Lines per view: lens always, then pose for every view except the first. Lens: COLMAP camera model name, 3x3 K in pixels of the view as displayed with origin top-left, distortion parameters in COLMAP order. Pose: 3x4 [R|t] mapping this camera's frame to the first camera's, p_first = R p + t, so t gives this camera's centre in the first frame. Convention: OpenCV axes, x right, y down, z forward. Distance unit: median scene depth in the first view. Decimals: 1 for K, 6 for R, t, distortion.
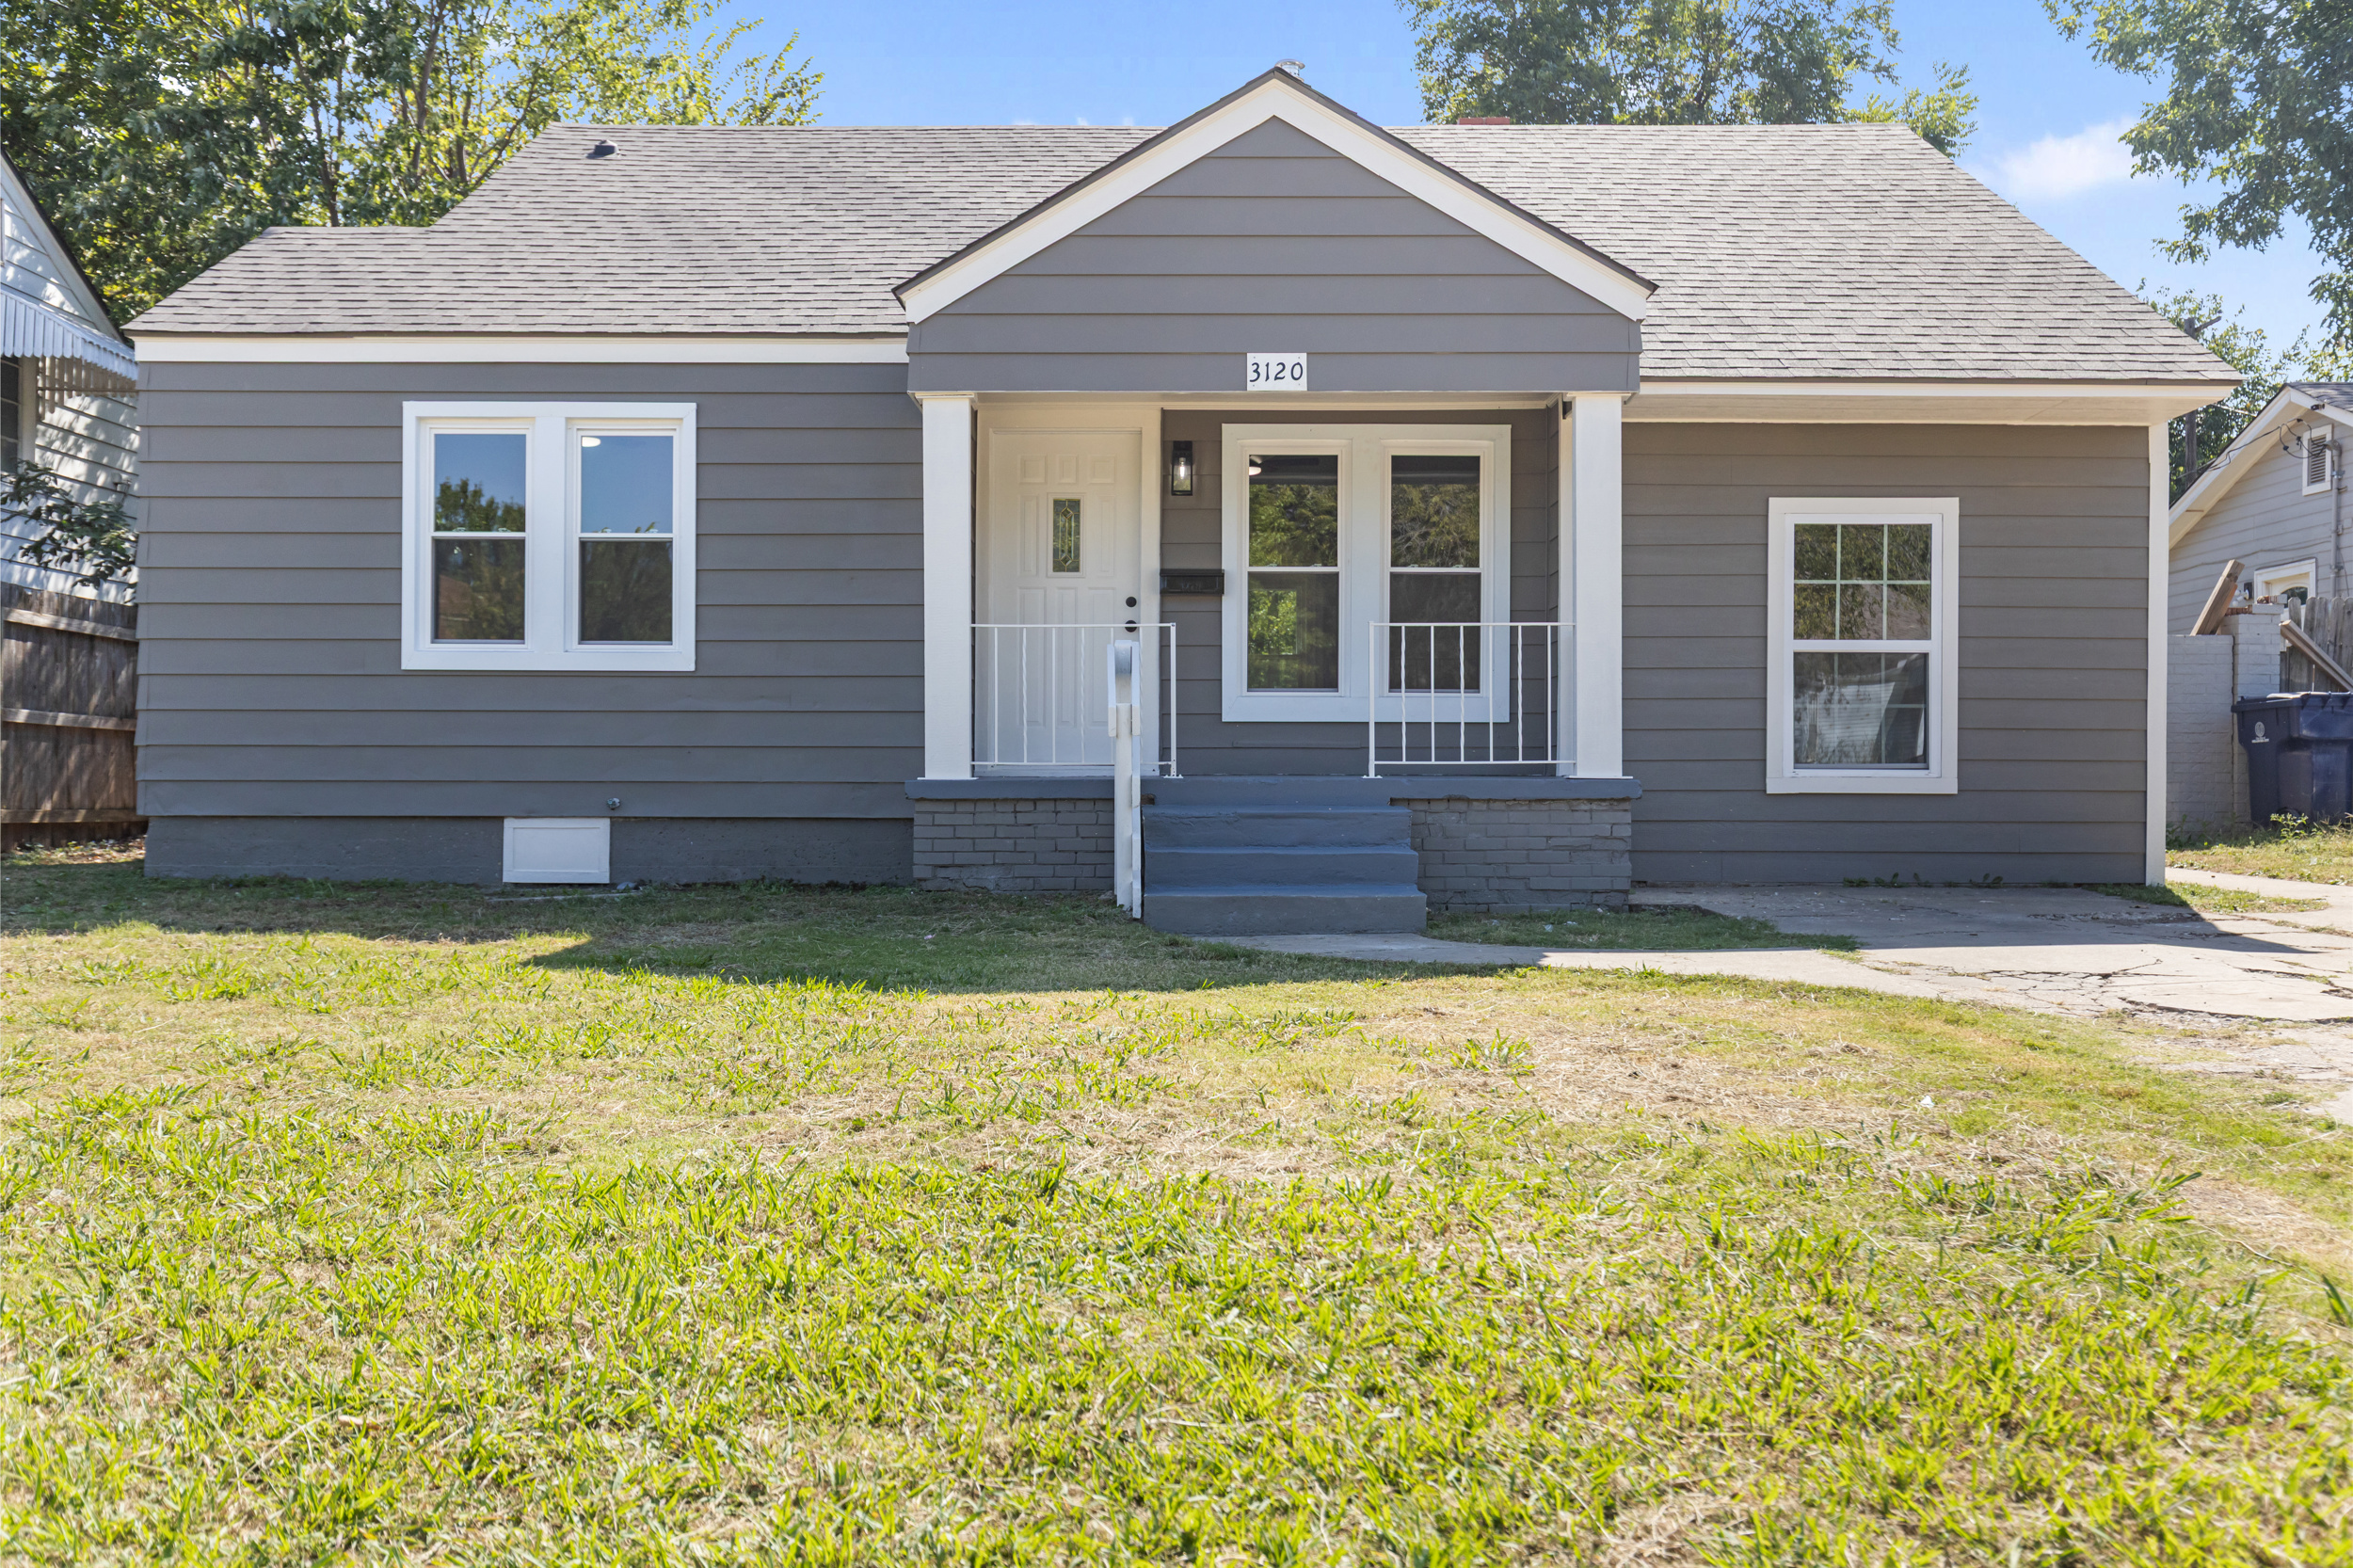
lens RADIAL K [[2011.2, 0, 1180.7], [0, 2011.2, 776.7], [0, 0, 1]] dist [-0.001579, 0.006742]
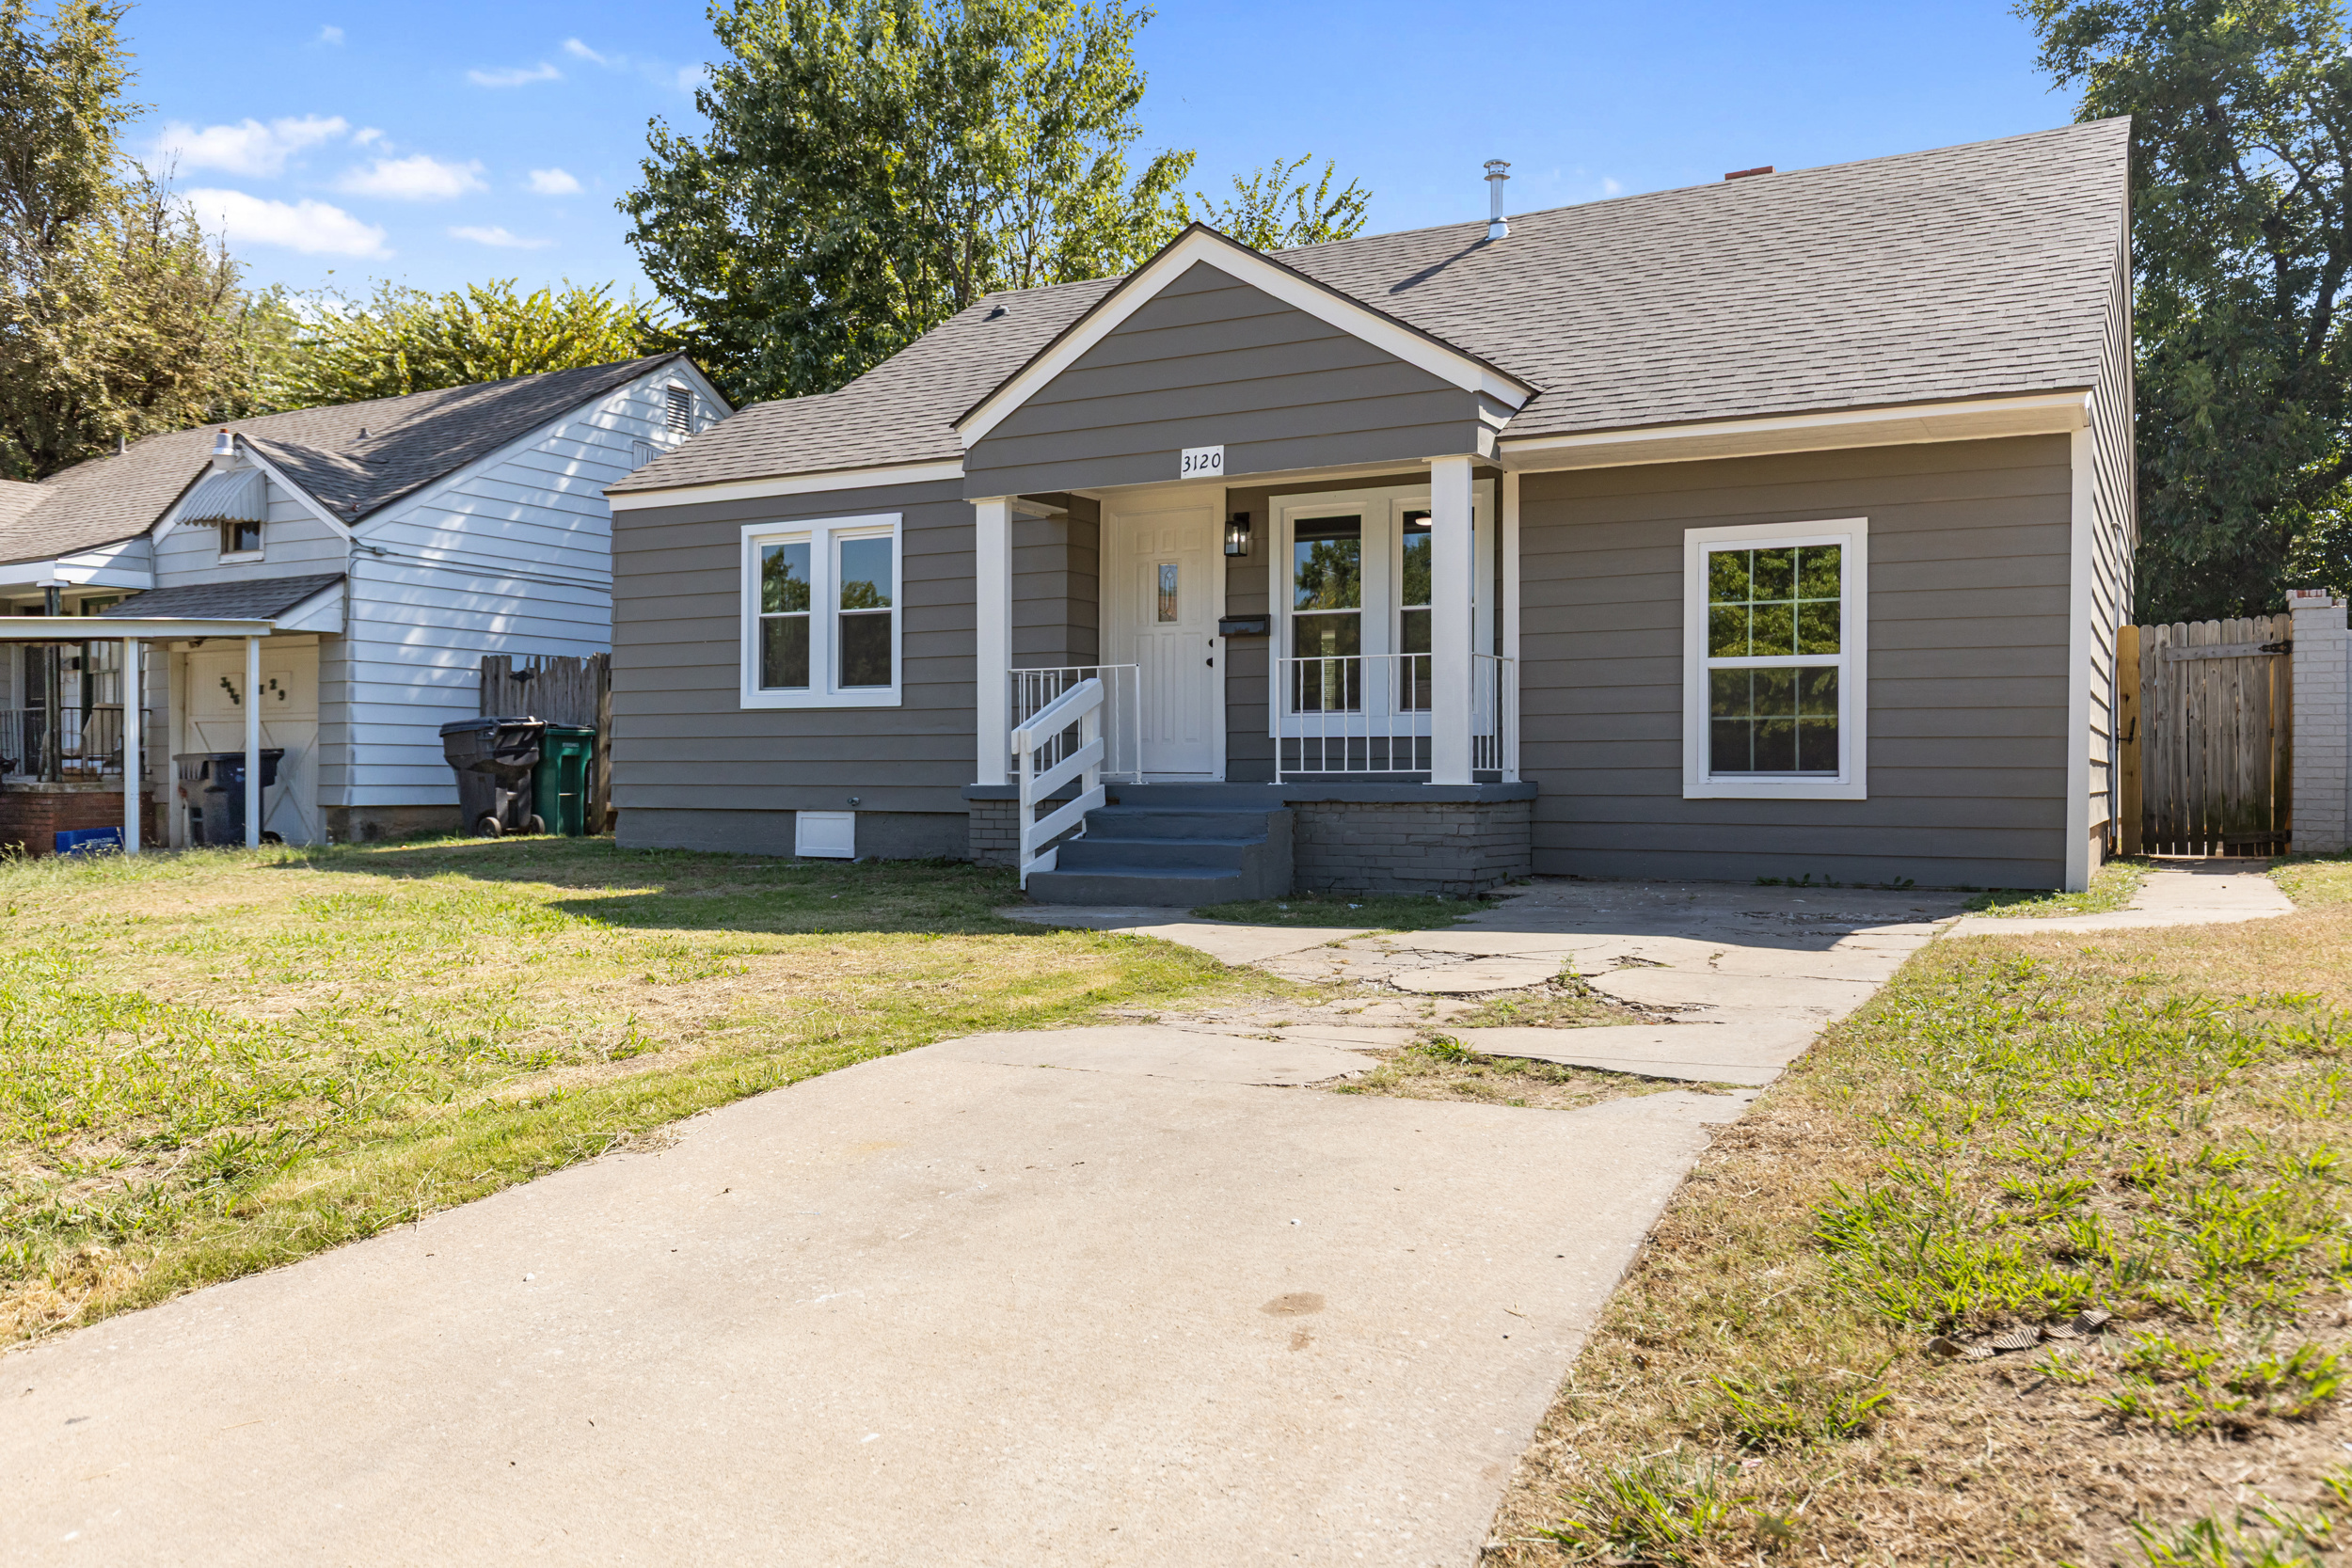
lens RADIAL K [[1837.6, 0, 1170.4], [0, 1837.6, 774.9], [0, 0, 1]] dist [-0.008301, -0.005155]
pose [[0.872704, -0.001302, -0.488248, 0.536933], [0.000365, 0.999998, -0.002014, -0.002551], [0.488249, 0.001579, 0.872703, -0.013189]]
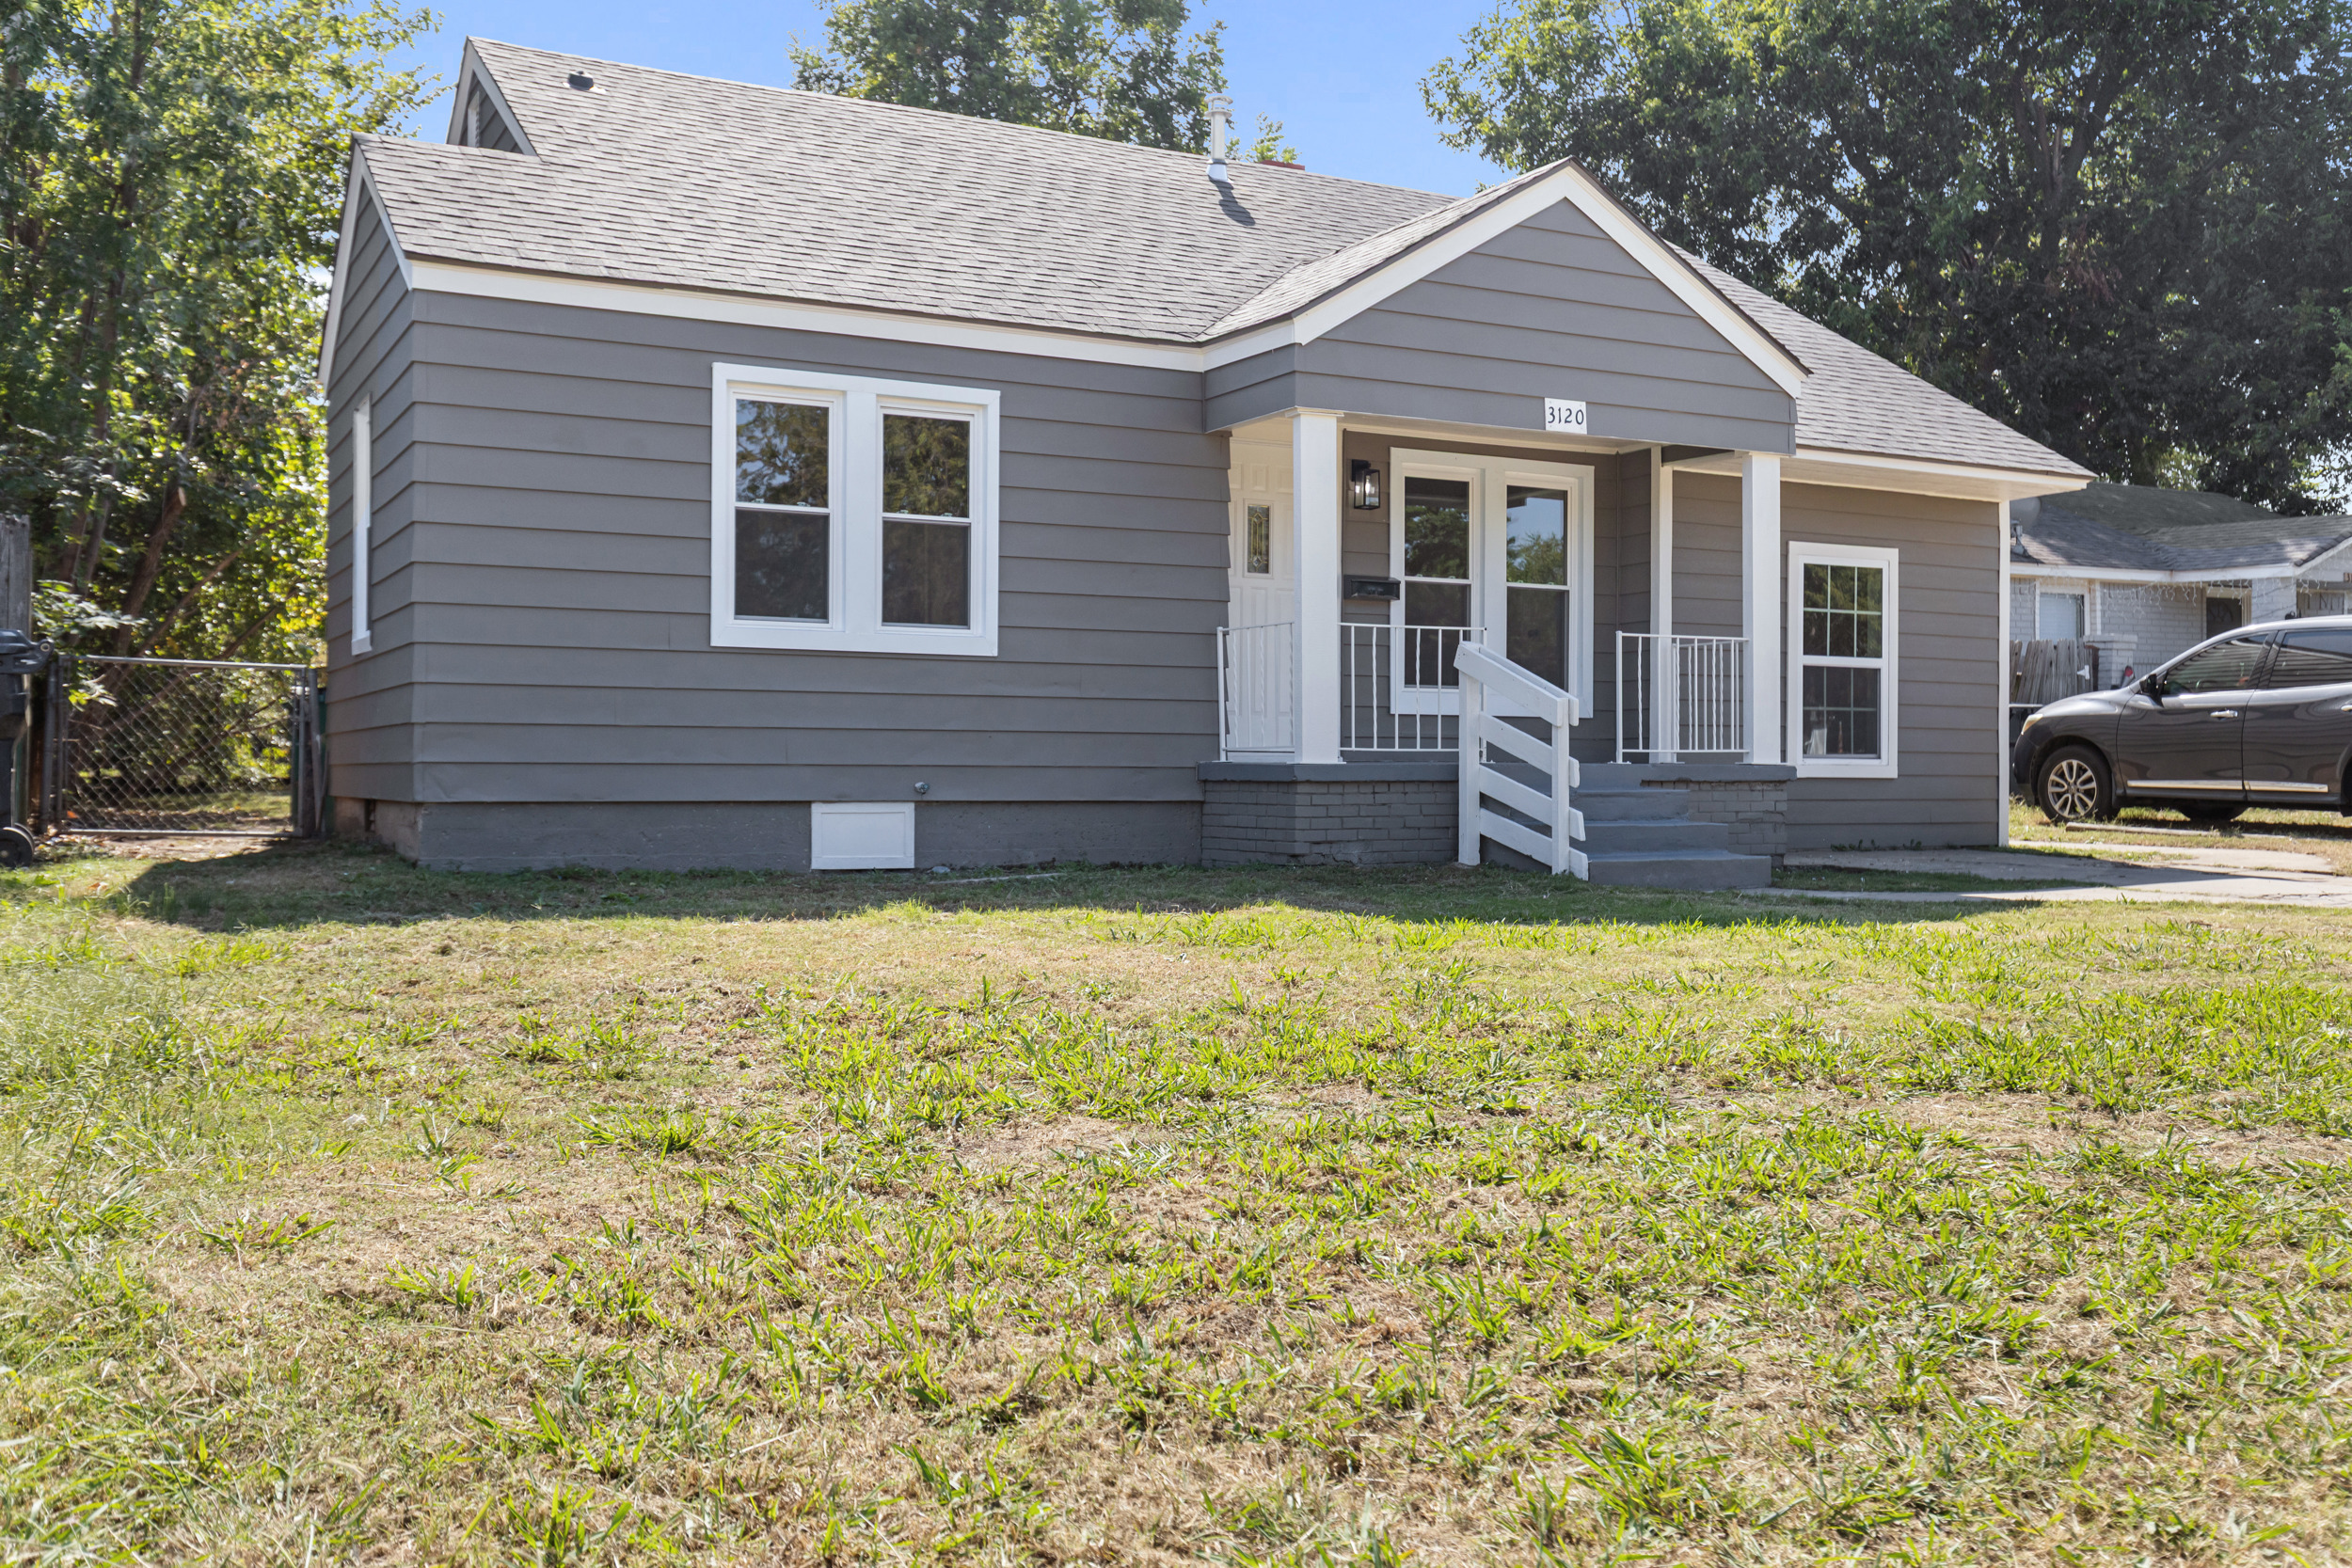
lens RADIAL K [[2104.0, 0, 1175.1], [0, 2104.0, 782.2], [0, 0, 1]] dist [0.021574, -0.000409]
pose [[0.881416, -0.000939, 0.472341, -0.662018], [-0.003995, 0.999947, 0.009443, 0.000466], [-0.472325, -0.010210, 0.881366, 0.024038]]
